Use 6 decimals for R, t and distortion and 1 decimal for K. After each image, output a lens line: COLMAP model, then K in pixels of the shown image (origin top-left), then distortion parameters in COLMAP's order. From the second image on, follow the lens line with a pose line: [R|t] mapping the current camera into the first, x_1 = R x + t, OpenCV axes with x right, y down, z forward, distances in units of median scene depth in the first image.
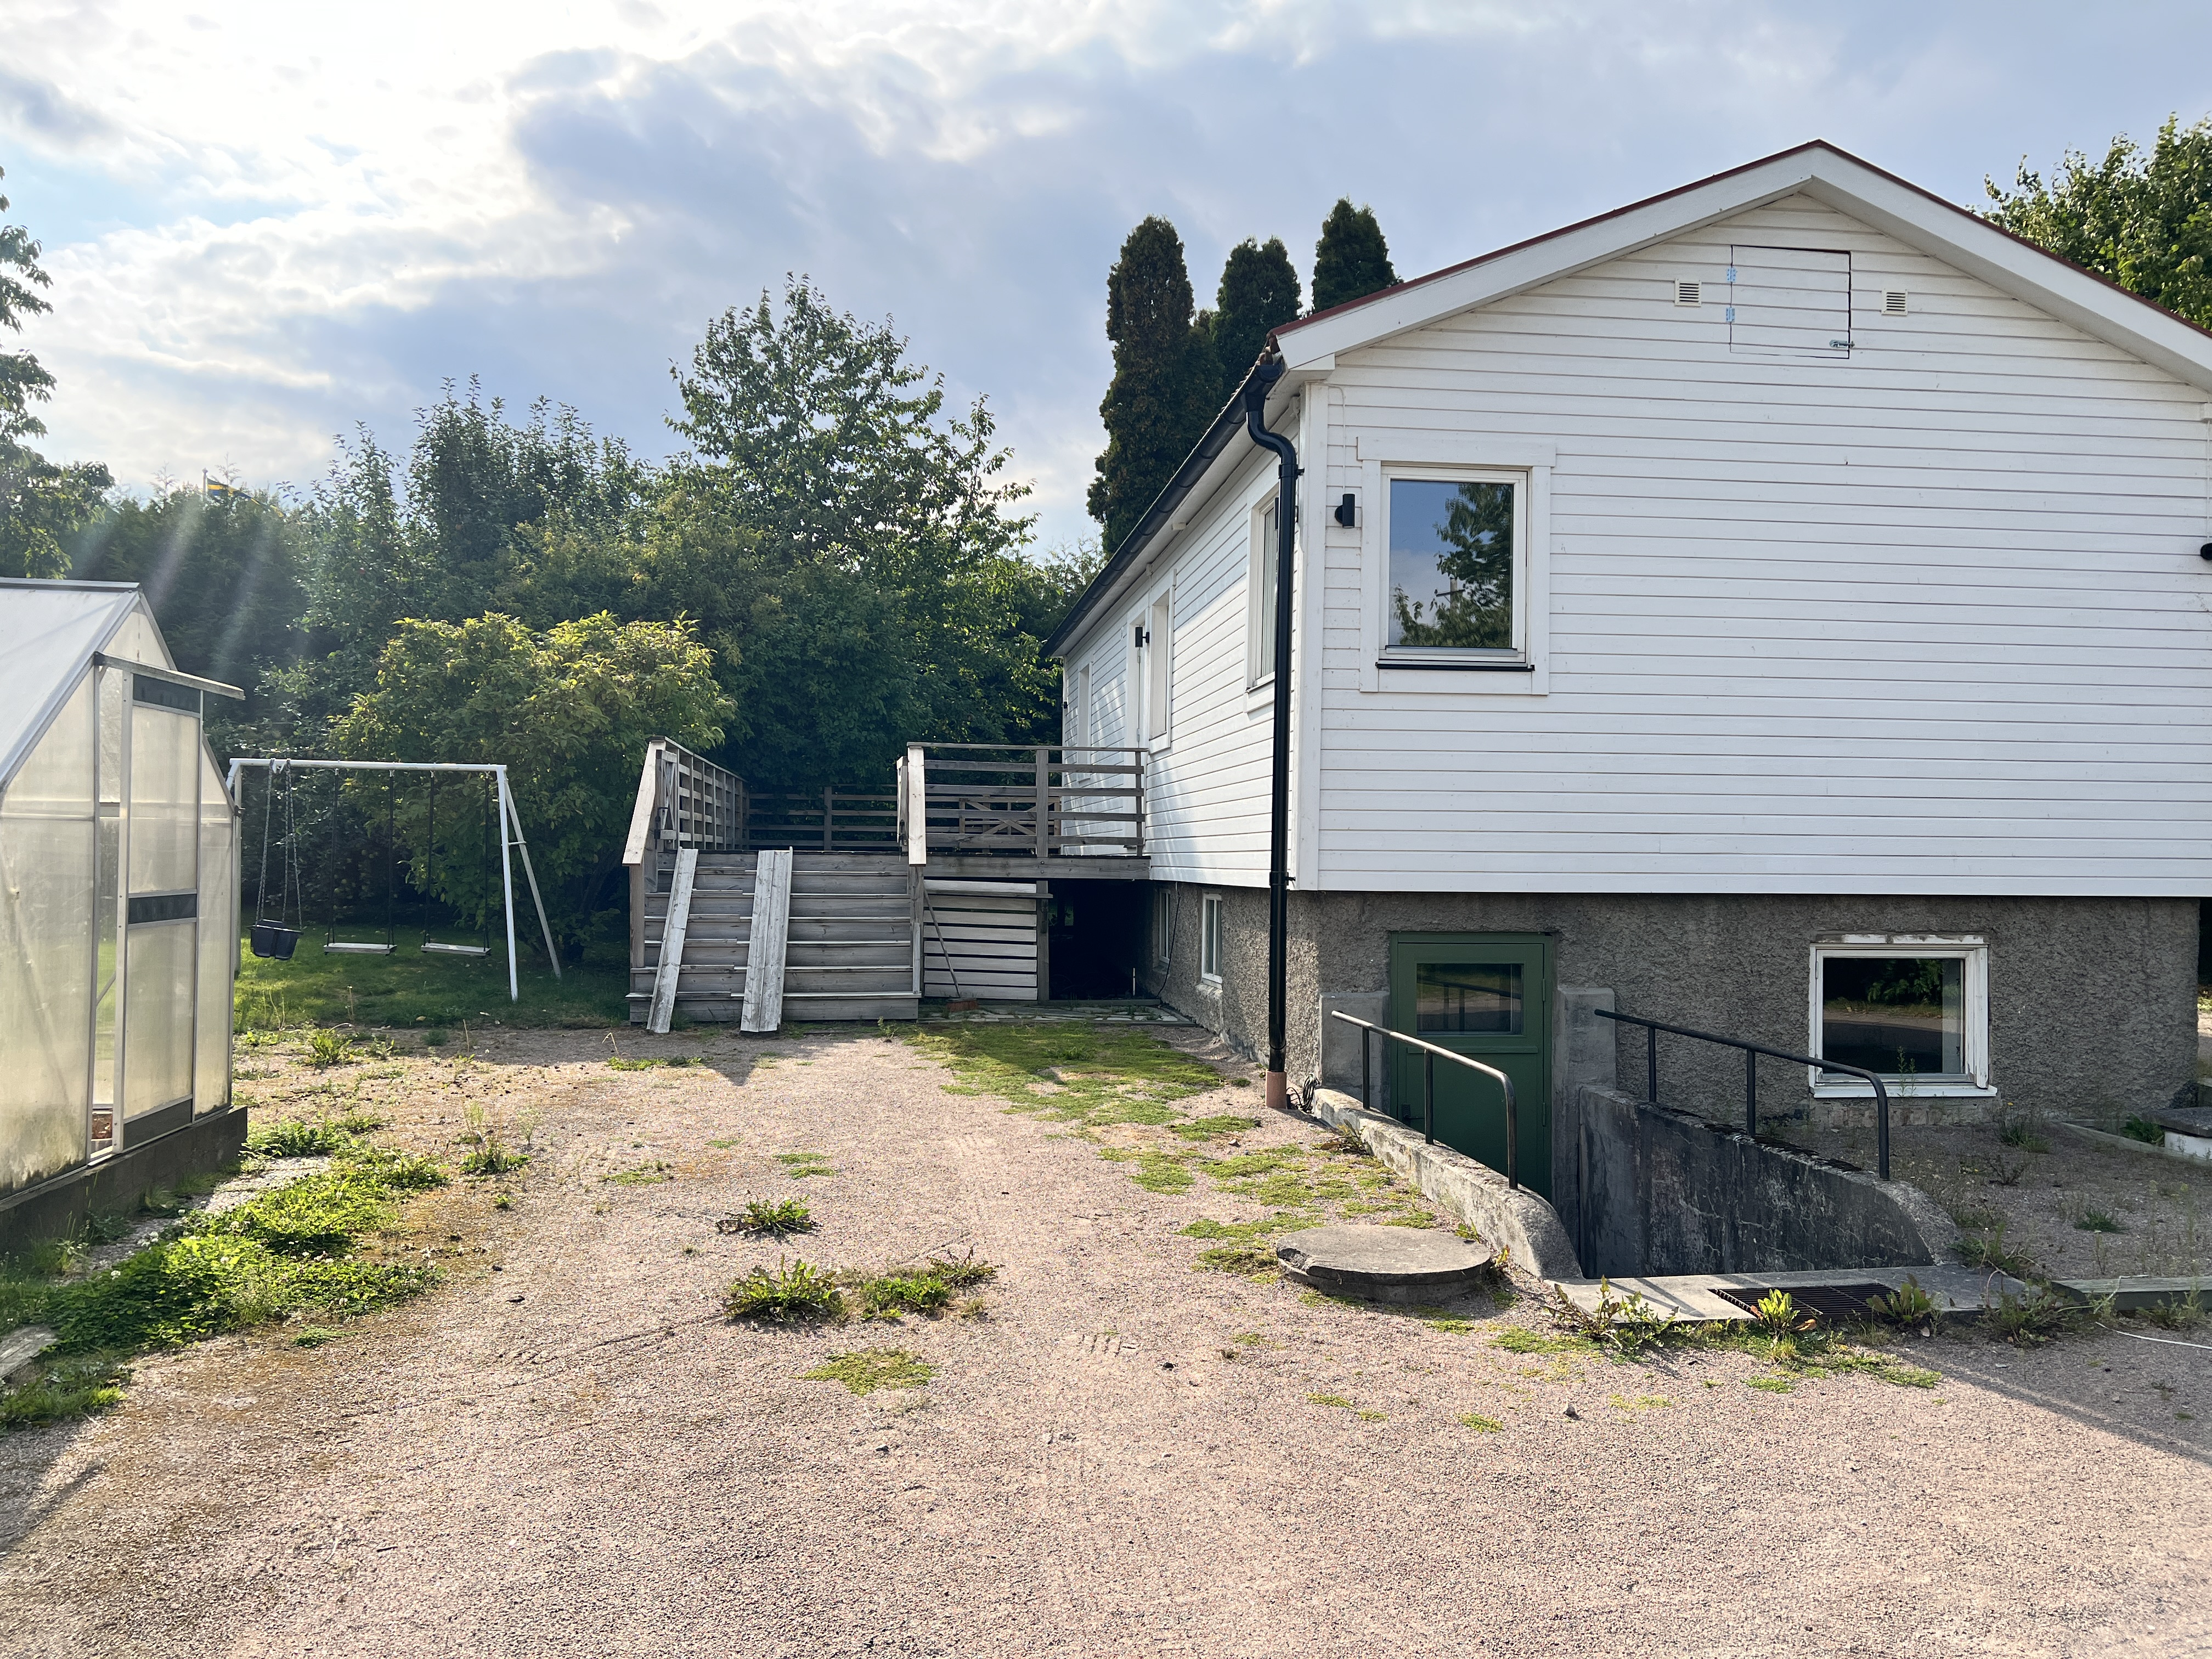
lens RADIAL K [[1638.1, 0, 1114.5], [0, 1638.1, 842.1], [0, 0, 1]] dist [0.085449, -0.103357]
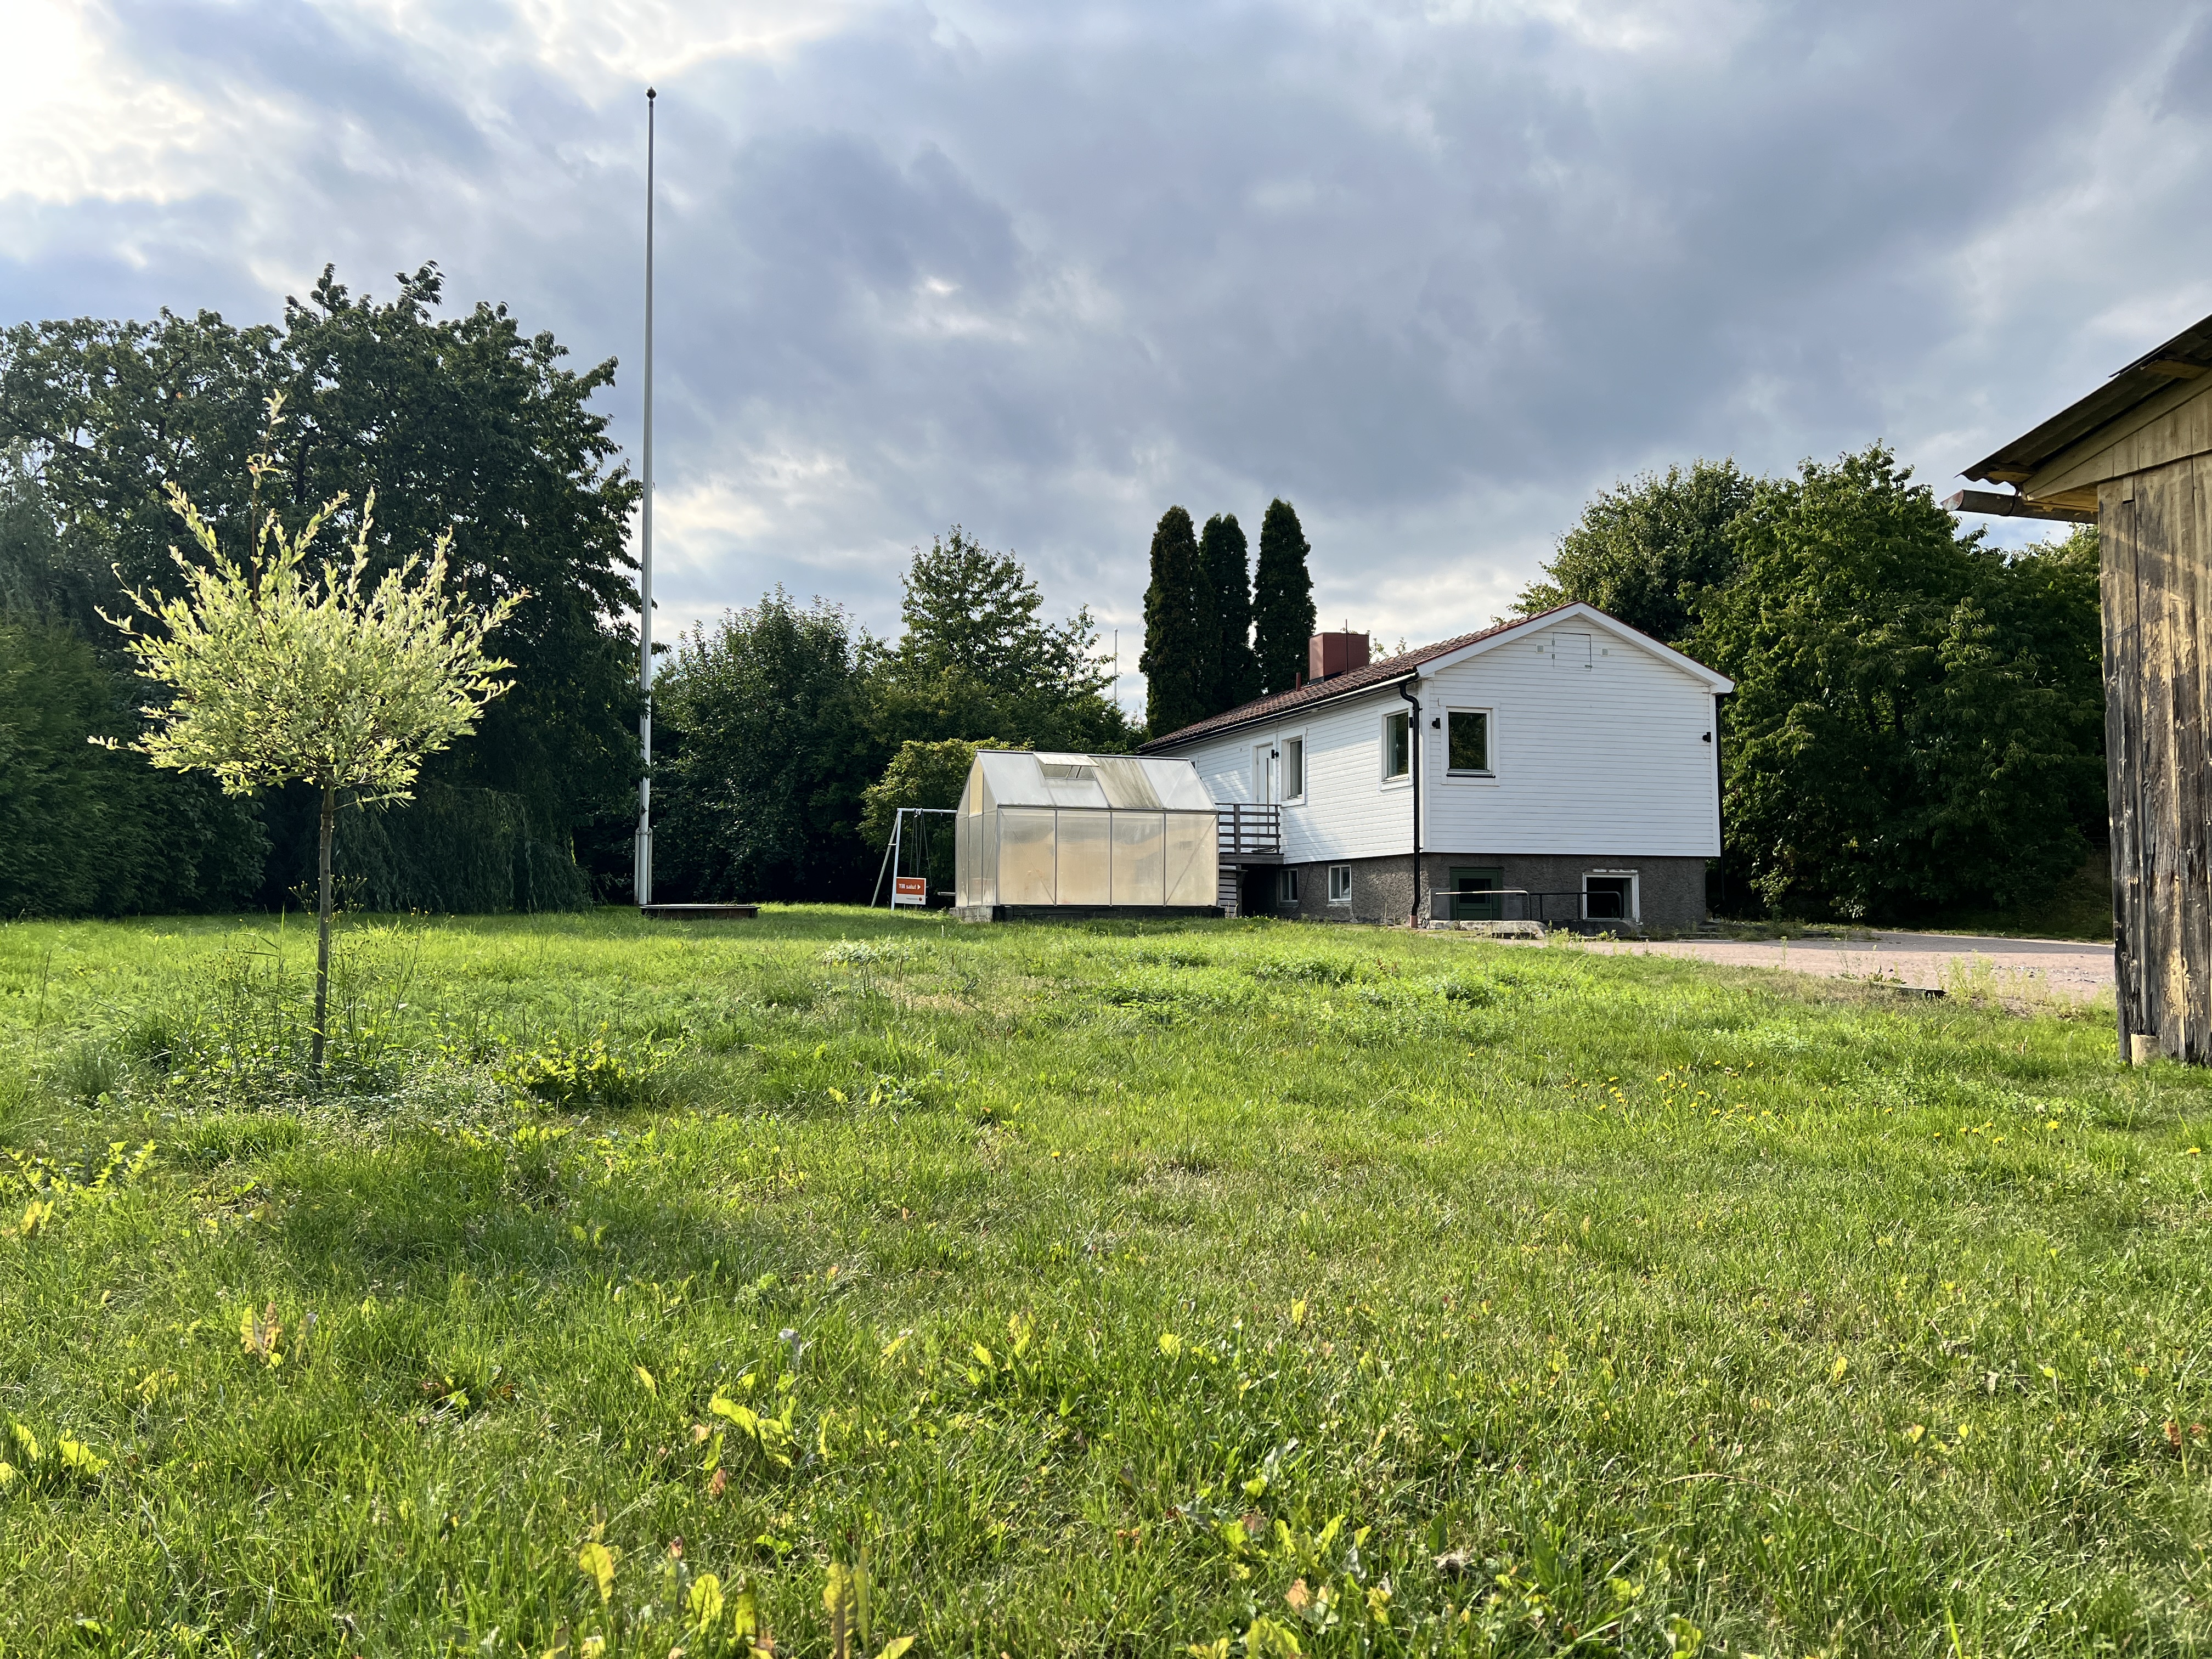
lens RADIAL K [[1564.4, 0, 1058.3], [0, 1564.4, 840.4], [0, 0, 1]] dist [-0.002575, -0.001607]
pose [[0.987542, -0.001447, 0.157351, -0.899897], [0.007331, 0.999295, -0.036818, 0.098371], [-0.157187, 0.037513, 0.986856, -1.527325]]
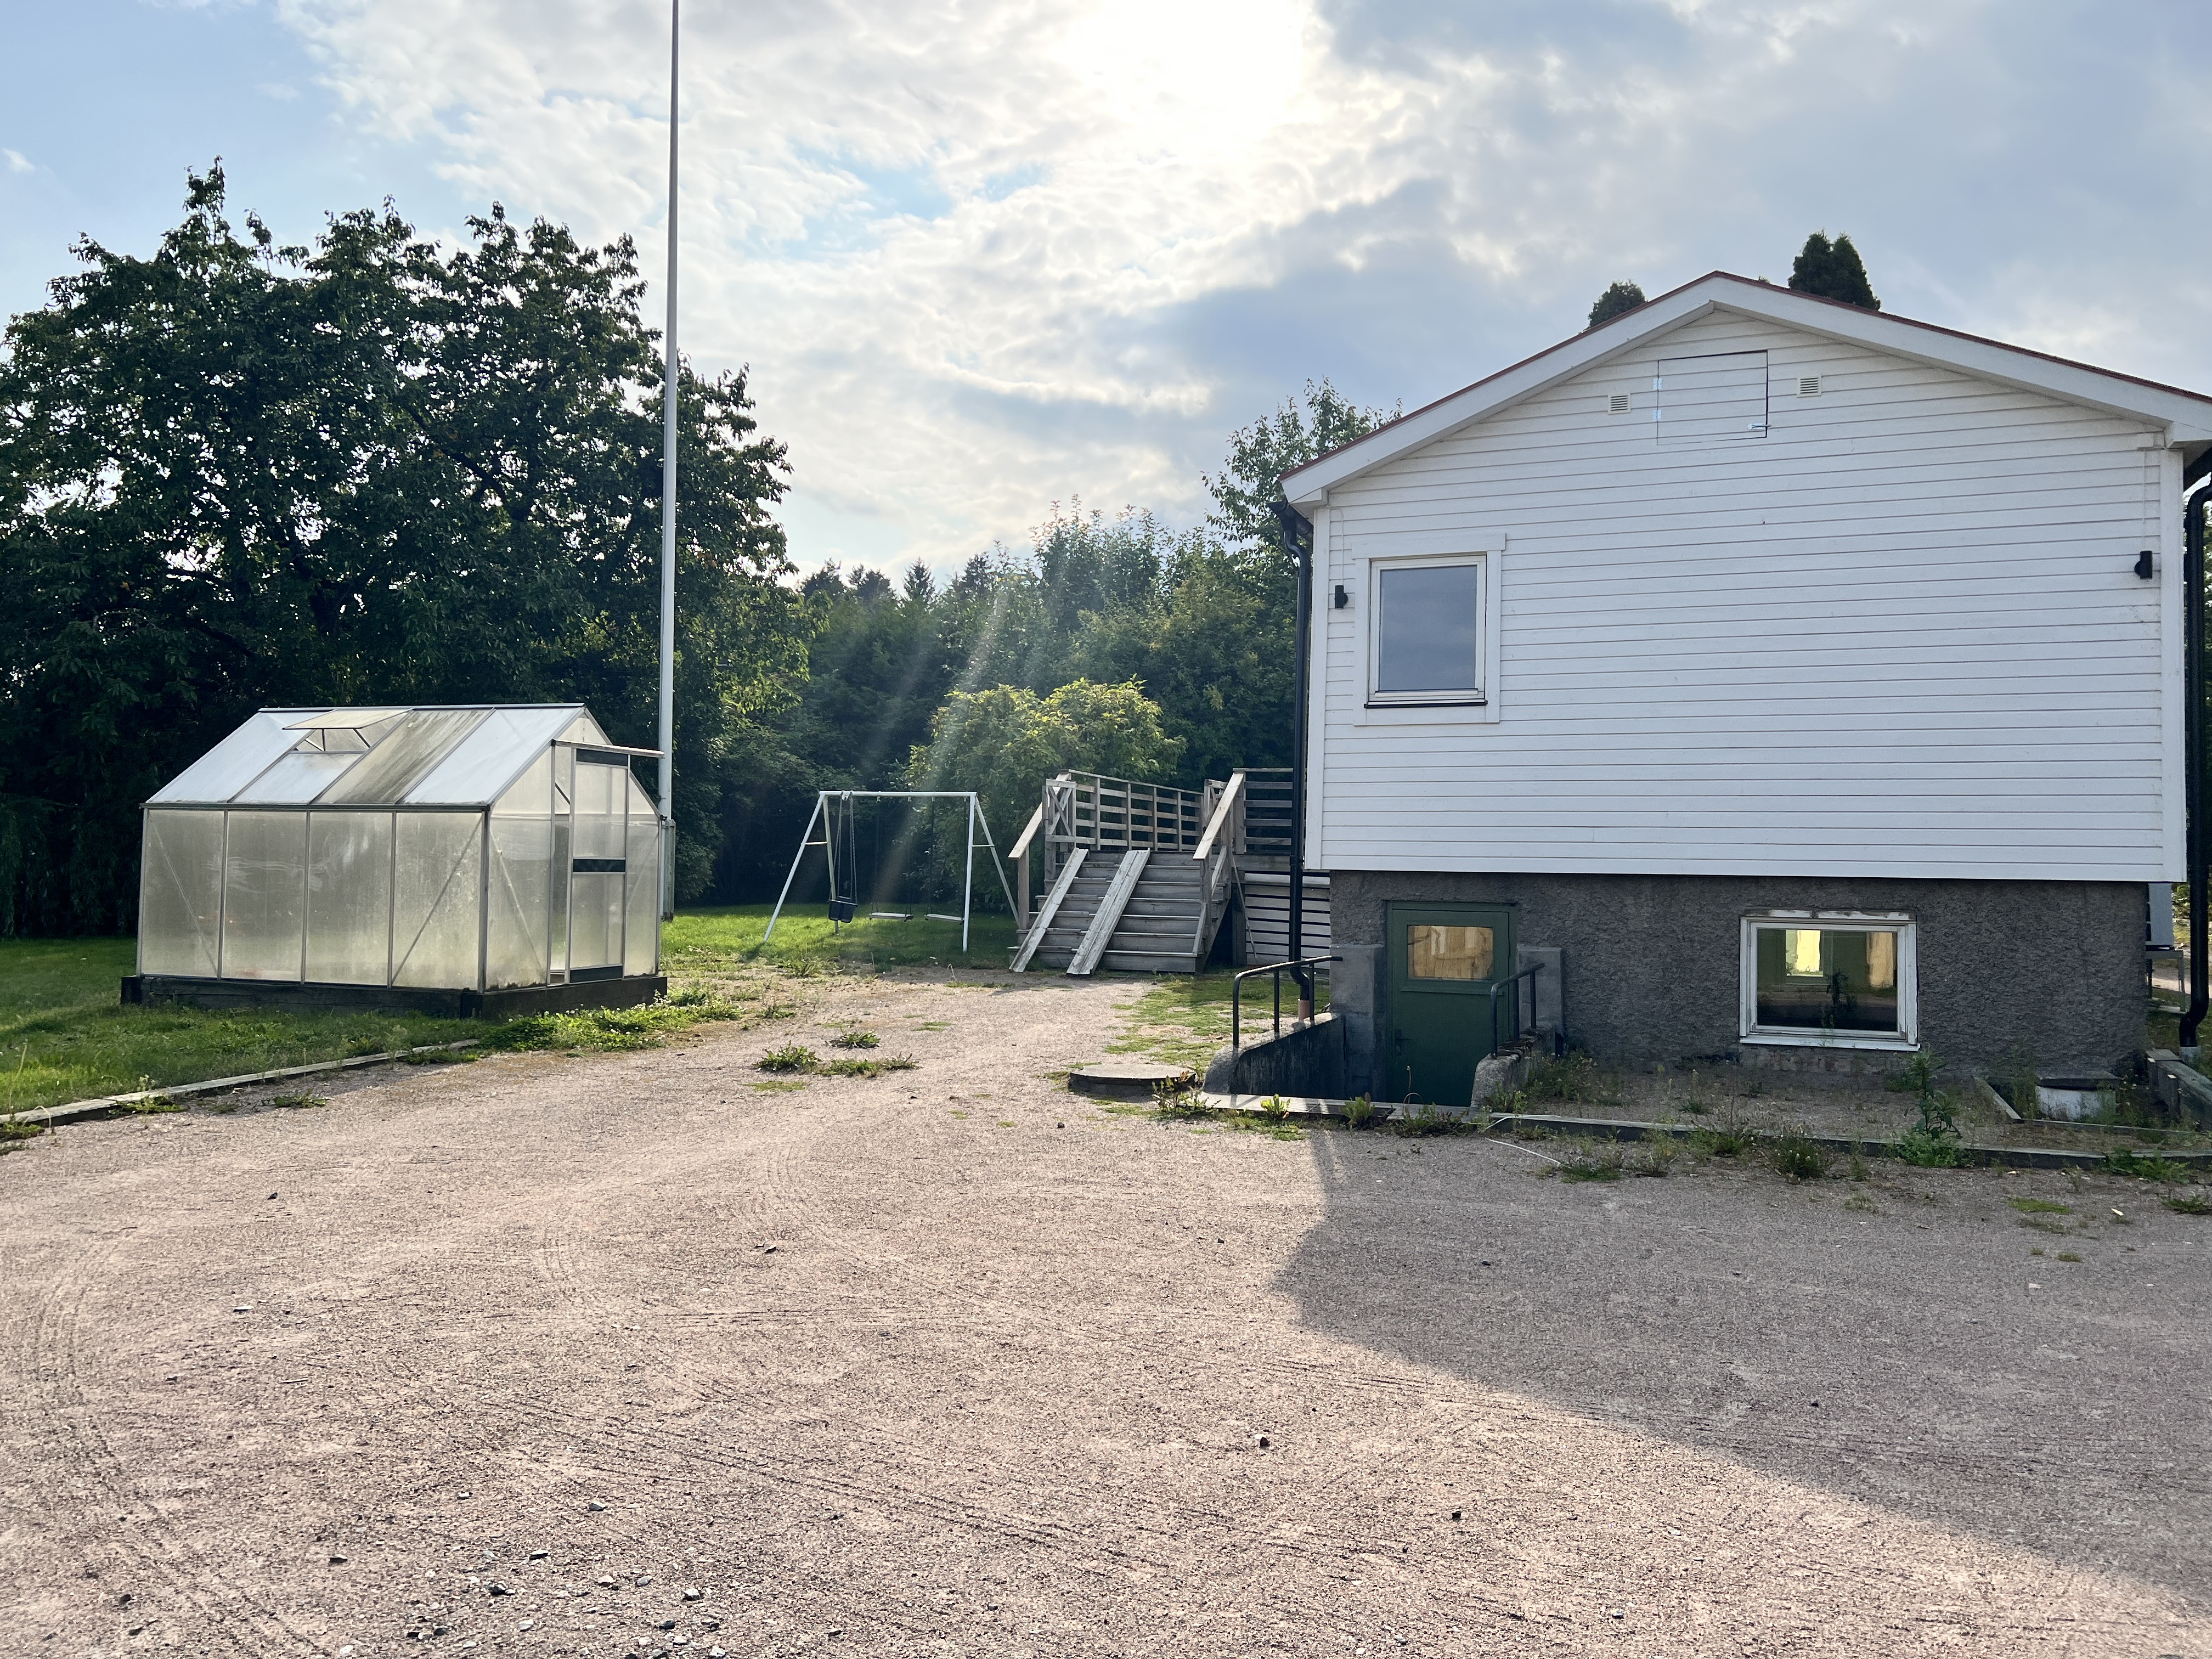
lens RADIAL K [[1638.1, 0, 1114.5], [0, 1638.1, 842.1], [0, 0, 1]] dist [0.085449, -0.103357]
pose [[0.883315, -0.004668, -0.468757, 0.580984], [-0.002991, 0.999874, -0.015592, 0.026470], [0.468771, 0.015175, 0.883189, -0.291811]]
